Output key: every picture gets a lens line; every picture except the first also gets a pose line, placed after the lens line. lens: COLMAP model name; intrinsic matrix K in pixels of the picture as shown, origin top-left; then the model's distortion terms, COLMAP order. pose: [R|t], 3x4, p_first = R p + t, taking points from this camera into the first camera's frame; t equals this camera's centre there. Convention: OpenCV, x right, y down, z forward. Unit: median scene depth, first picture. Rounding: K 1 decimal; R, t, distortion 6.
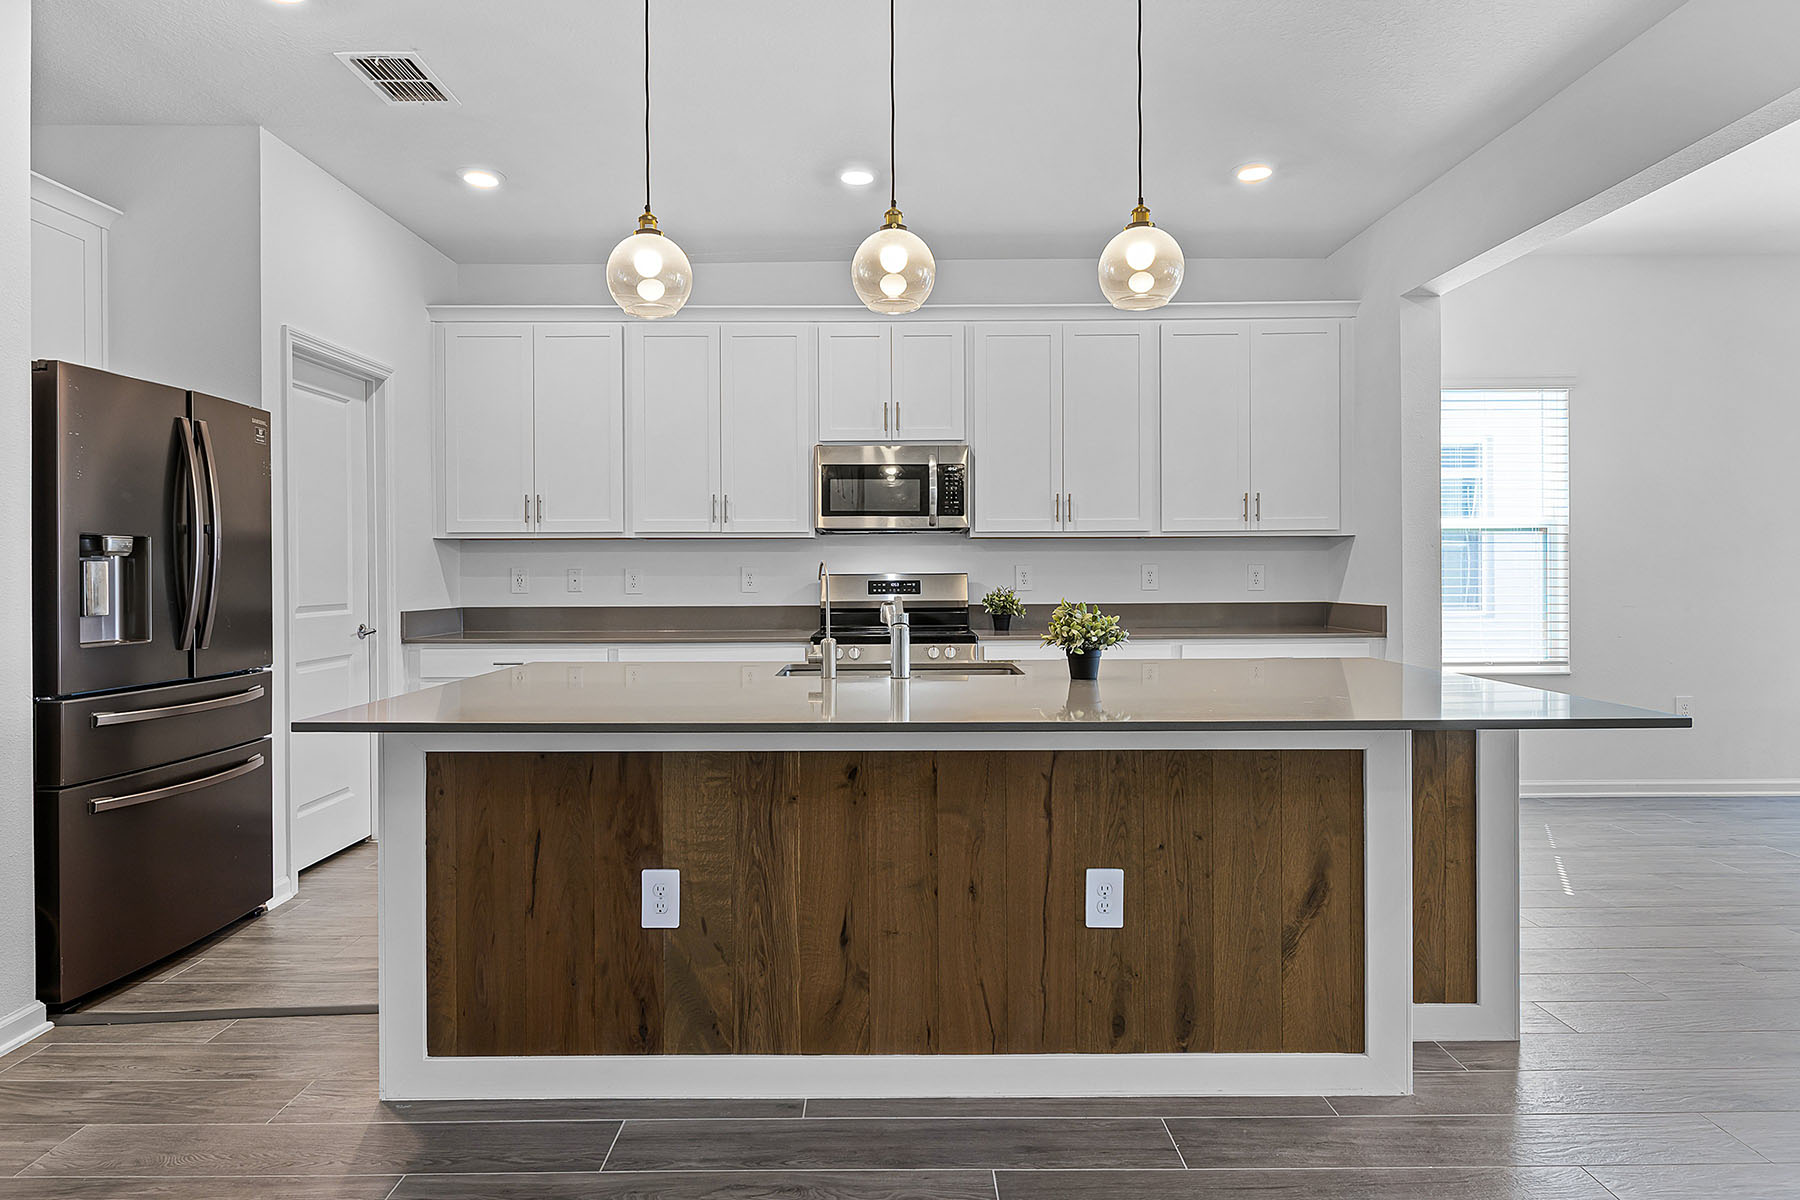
lens RADIAL K [[1018.7, 0, 901.4], [0, 1018.7, 570.5], [0, 0, 1]] dist [-0.000776, -0.002987]
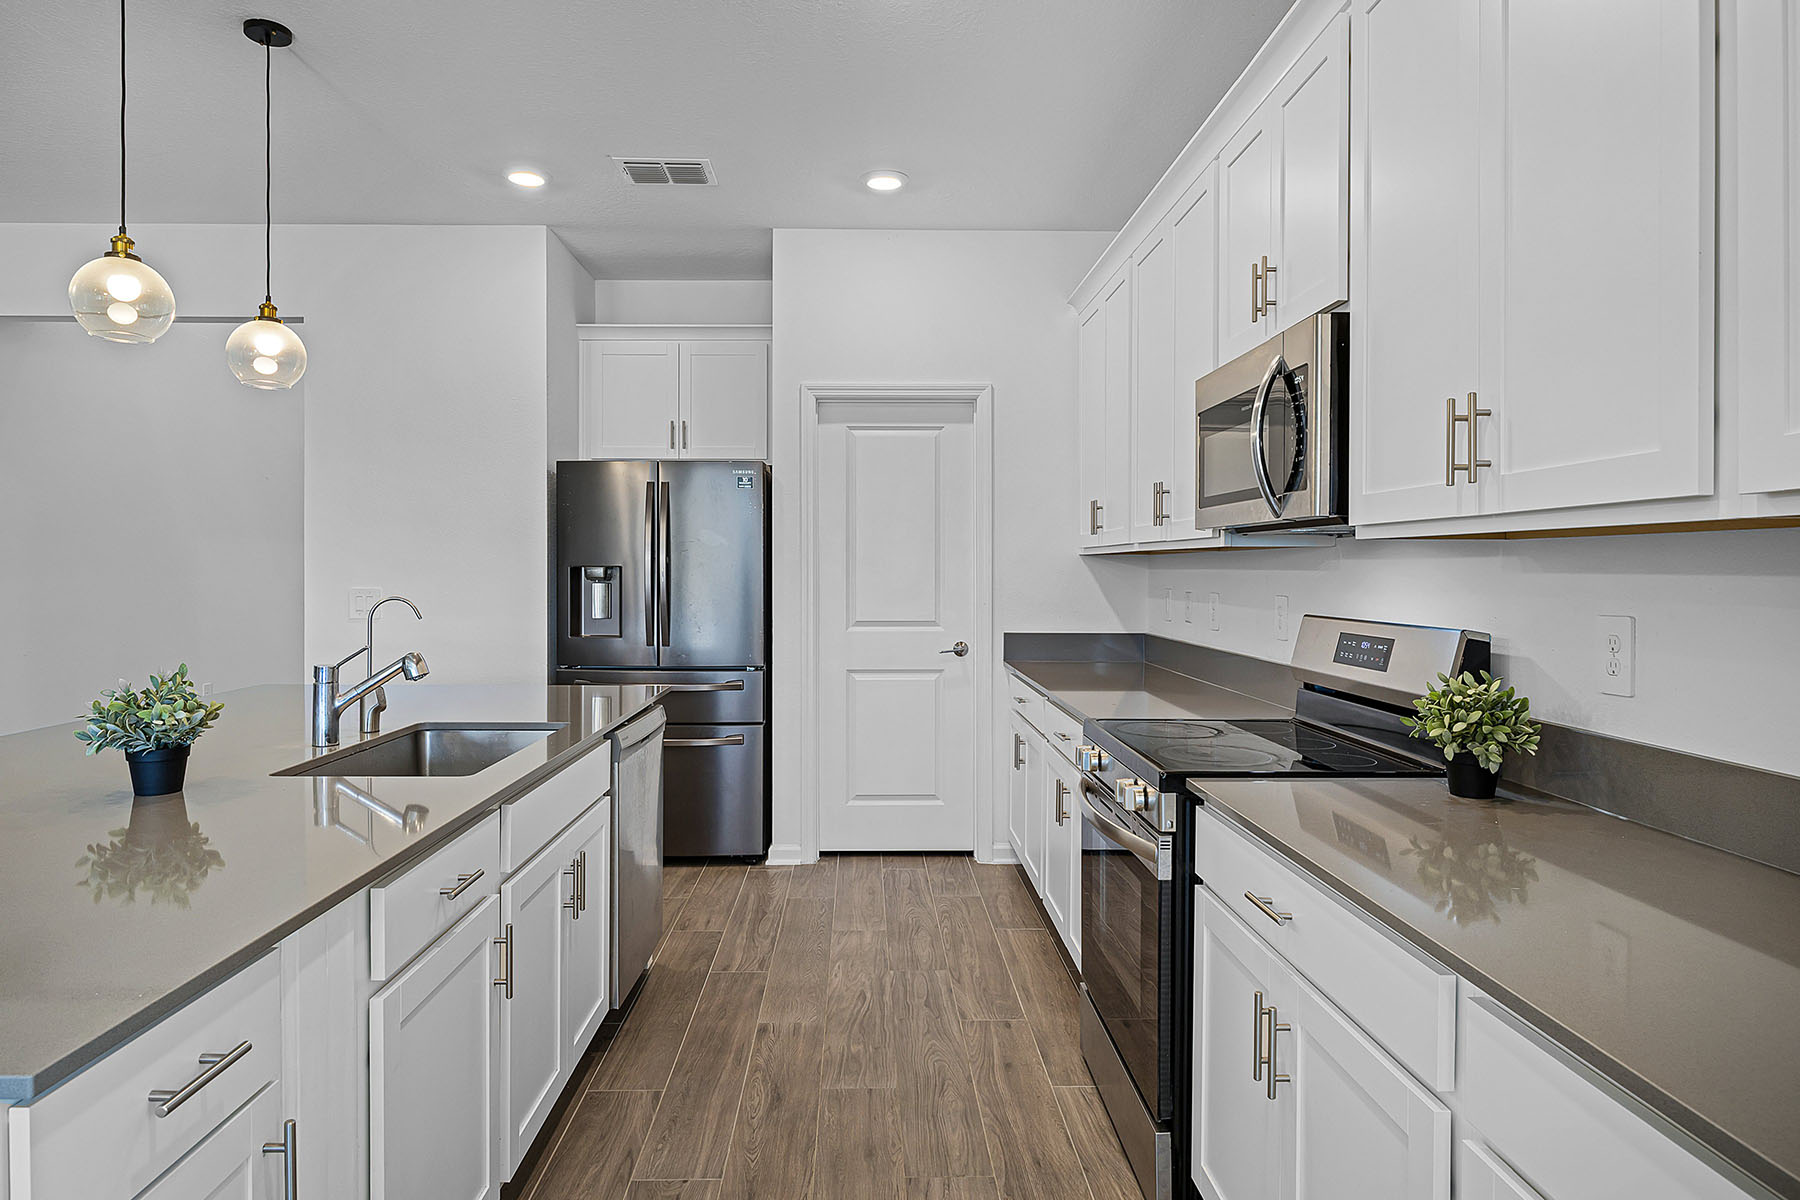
lens RADIAL K [[1059.9, 0, 893.8], [0, 1059.9, 576.6], [0, 0, 1]] dist [-0.001683, -0.000048]
pose [[0.023669, 0.011039, -0.999659, 0.988416], [-0.003489, 0.999934, 0.010959, -0.045427], [0.999714, 0.003229, 0.023706, 1.667536]]
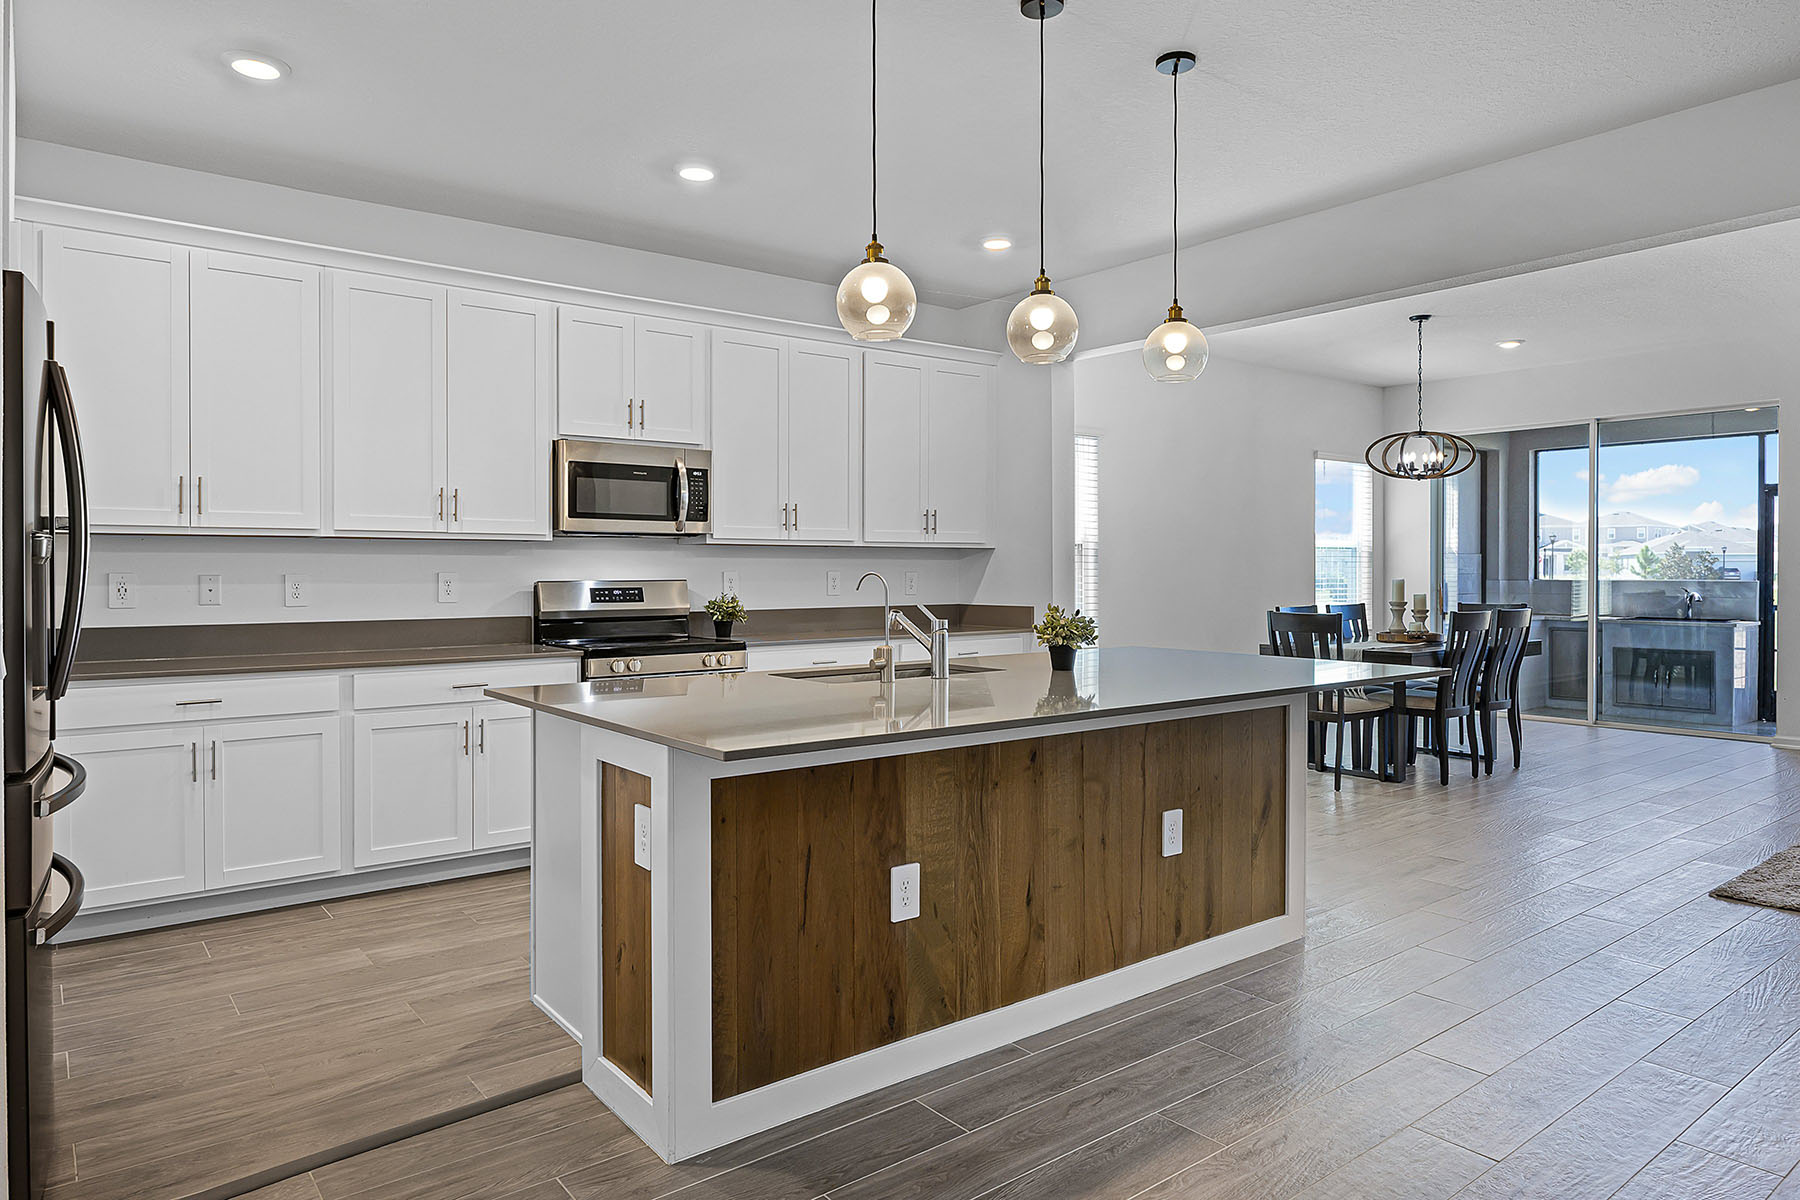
lens RADIAL K [[1097.7, 0, 894.5], [0, 1097.7, 579.2], [0, 0, 1]] dist [-0.005335, 0.000216]
pose [[0.794024, -0.000787, 0.607886, -0.896531], [-0.003716, 0.999974, 0.006148, -0.011269], [-0.607875, -0.007140, 0.794000, 0.094672]]
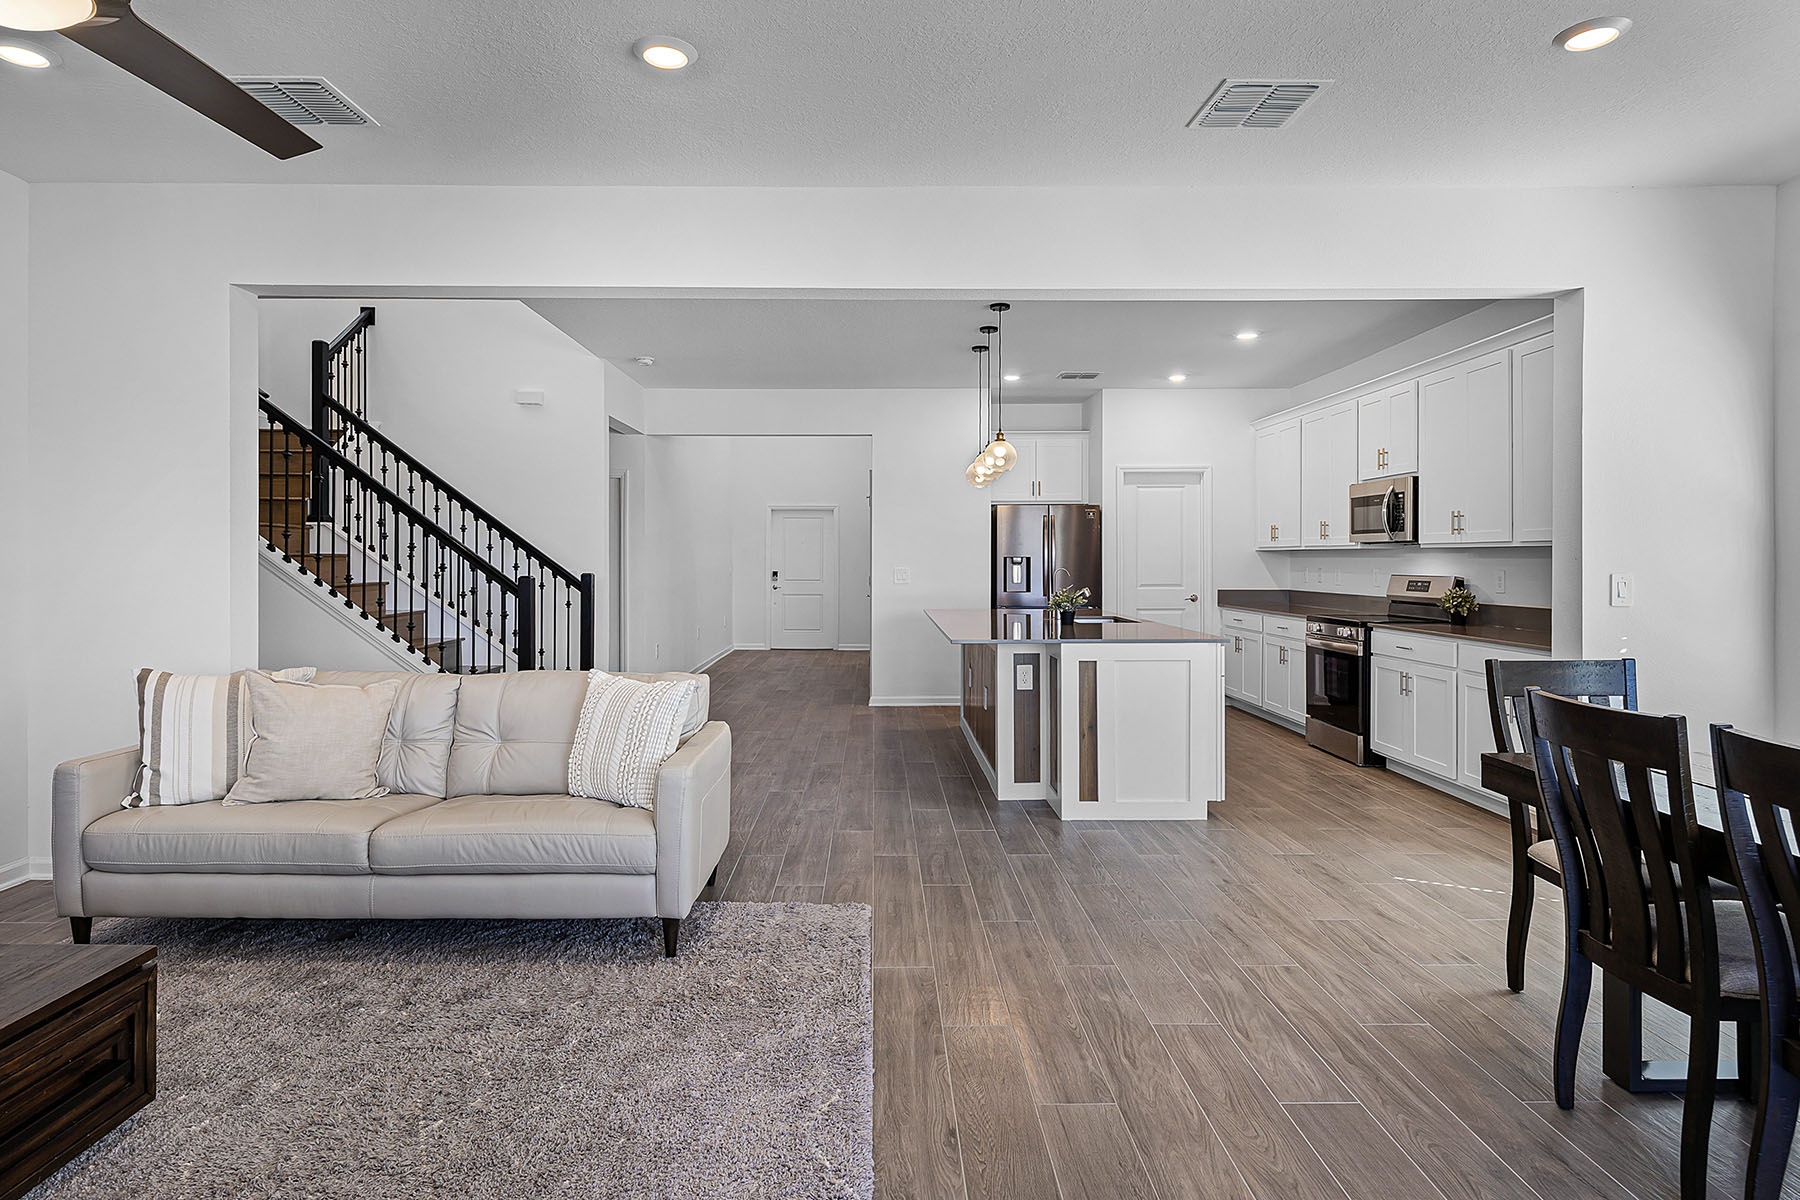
lens RADIAL K [[982.0, 0, 890.3], [0, 982.0, 559.2], [0, 0, 1]] dist [-0.001459, -0.000866]
pose [[0.008841, 0.005028, -0.999948, 2.633688], [-0.000827, 0.999987, 0.005020, -0.049828], [0.999961, 0.000783, 0.008845, 0.685251]]
